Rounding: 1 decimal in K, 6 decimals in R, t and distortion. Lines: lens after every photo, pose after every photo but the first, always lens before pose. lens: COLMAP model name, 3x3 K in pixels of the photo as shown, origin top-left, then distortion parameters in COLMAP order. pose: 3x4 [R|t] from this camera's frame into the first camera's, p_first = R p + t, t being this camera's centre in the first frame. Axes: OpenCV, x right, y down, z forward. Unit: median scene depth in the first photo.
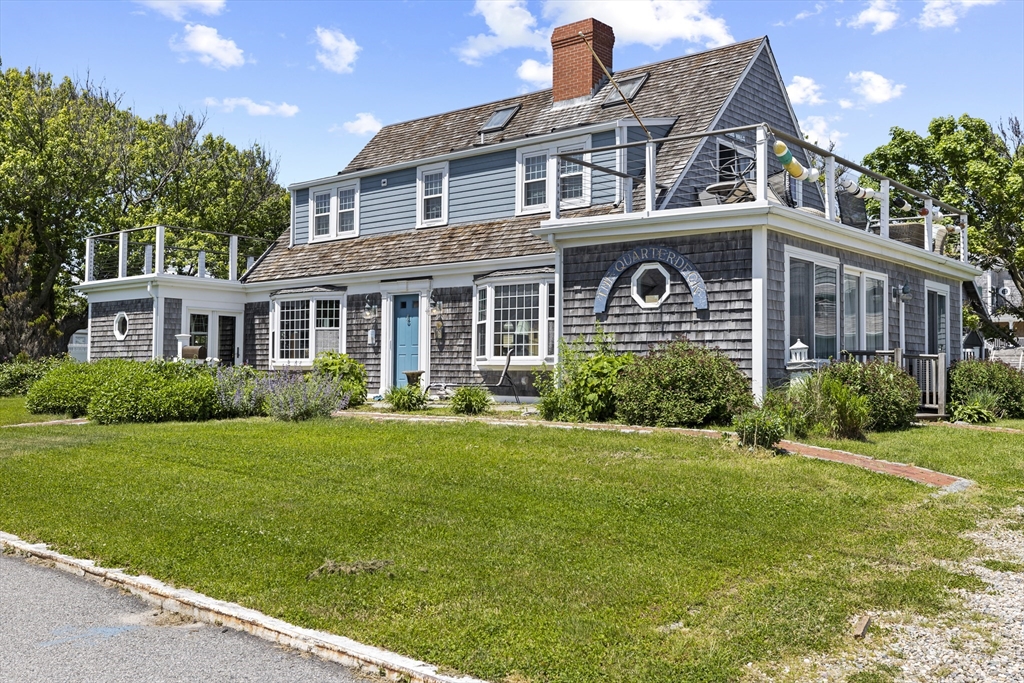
lens RADIAL K [[977.7, 0, 512.0], [0, 977.7, 341.5], [0, 0, 1]] dist [0.015363, 0.005084]
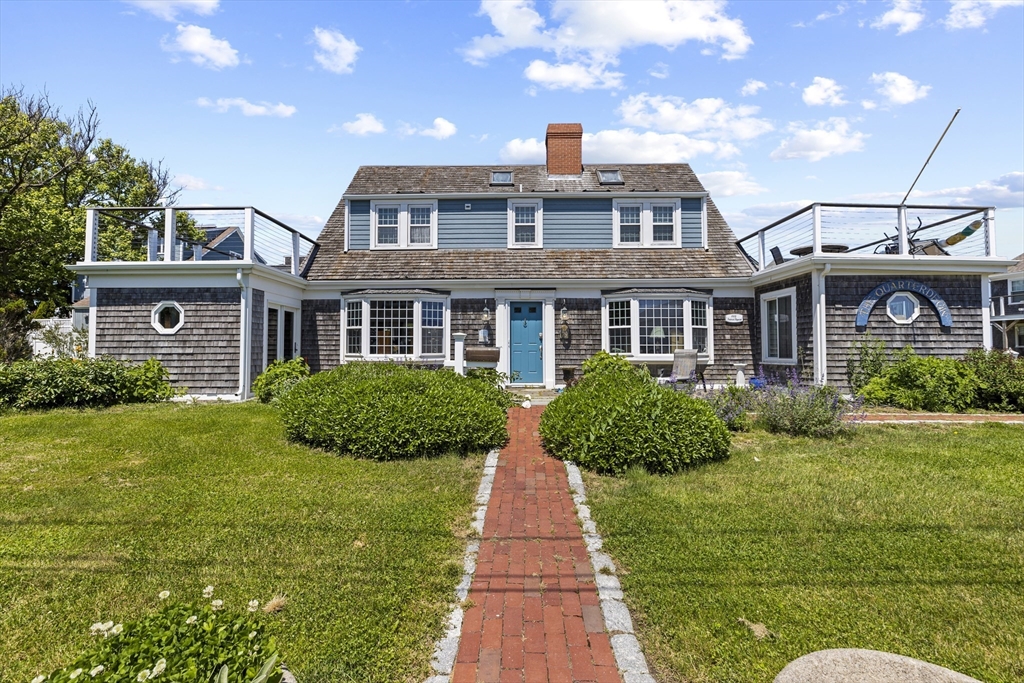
lens RADIAL K [[459.9, 0, 512.1], [0, 459.9, 336.5], [0, 0, 1]] dist [-0.013679, 0.006003]
pose [[0.773601, 0.012749, 0.633545, -0.468839], [-0.016264, 0.999868, -0.000260, -0.004304], [-0.633464, -0.010103, 0.773706, 0.557679]]
